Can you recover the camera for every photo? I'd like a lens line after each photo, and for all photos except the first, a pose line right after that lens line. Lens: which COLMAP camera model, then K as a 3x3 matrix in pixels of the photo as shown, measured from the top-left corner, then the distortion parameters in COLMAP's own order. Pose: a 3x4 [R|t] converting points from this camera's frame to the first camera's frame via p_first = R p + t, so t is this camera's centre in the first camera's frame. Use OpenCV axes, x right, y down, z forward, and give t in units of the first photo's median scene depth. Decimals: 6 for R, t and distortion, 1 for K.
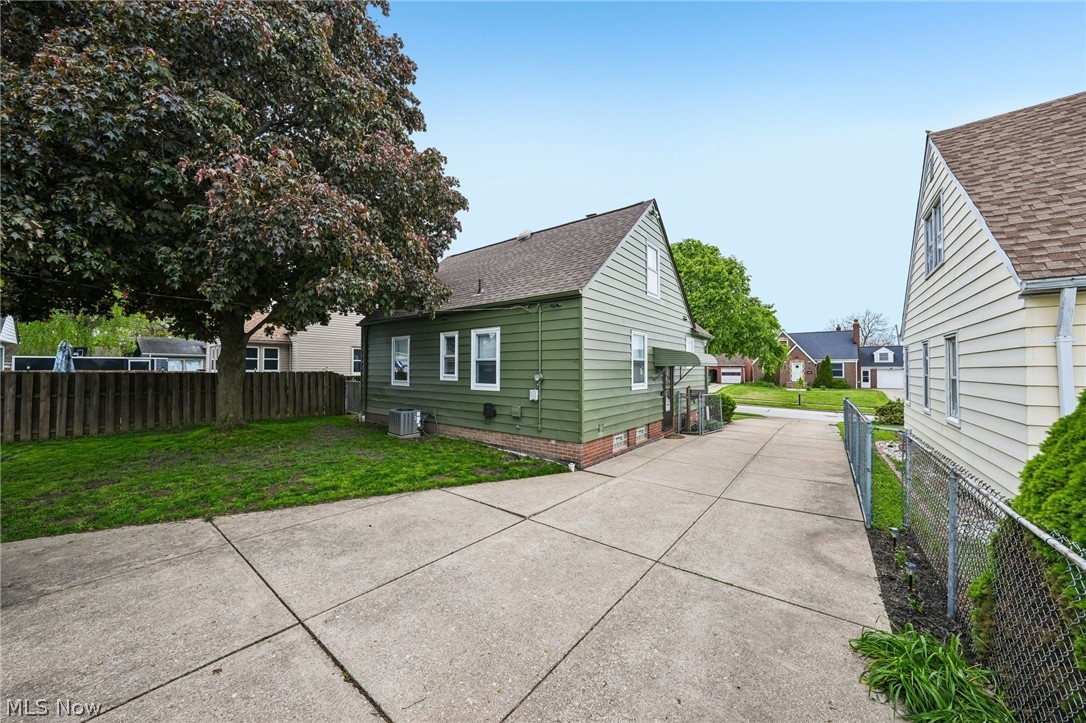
lens RADIAL K [[376.2, 0, 534.9], [0, 376.2, 359.7], [0, 0, 1]] dist [-0.011156, 0.000146]
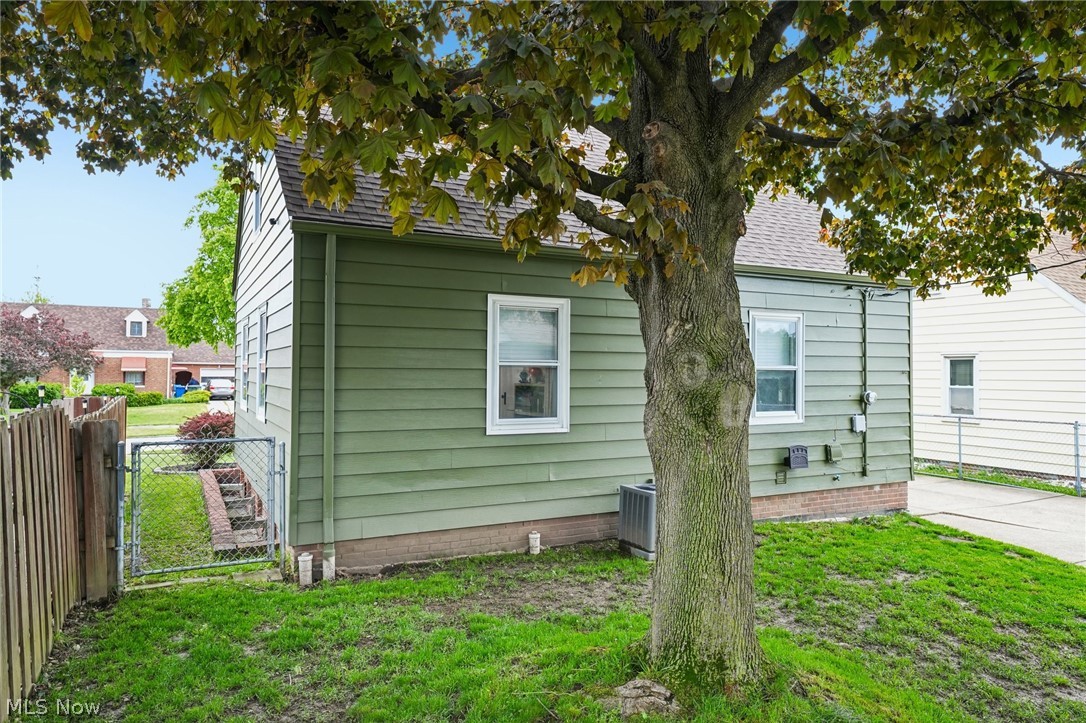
lens RADIAL K [[704.6, 0, 540.5], [0, 704.6, 361.9], [0, 0, 1]] dist [0.037017, 0.000780]
pose [[0.410438, 0.022396, 0.911614, -1.192940], [-0.014111, 0.999735, -0.018207, 0.014408], [-0.911780, -0.005391, 0.410645, 0.867254]]
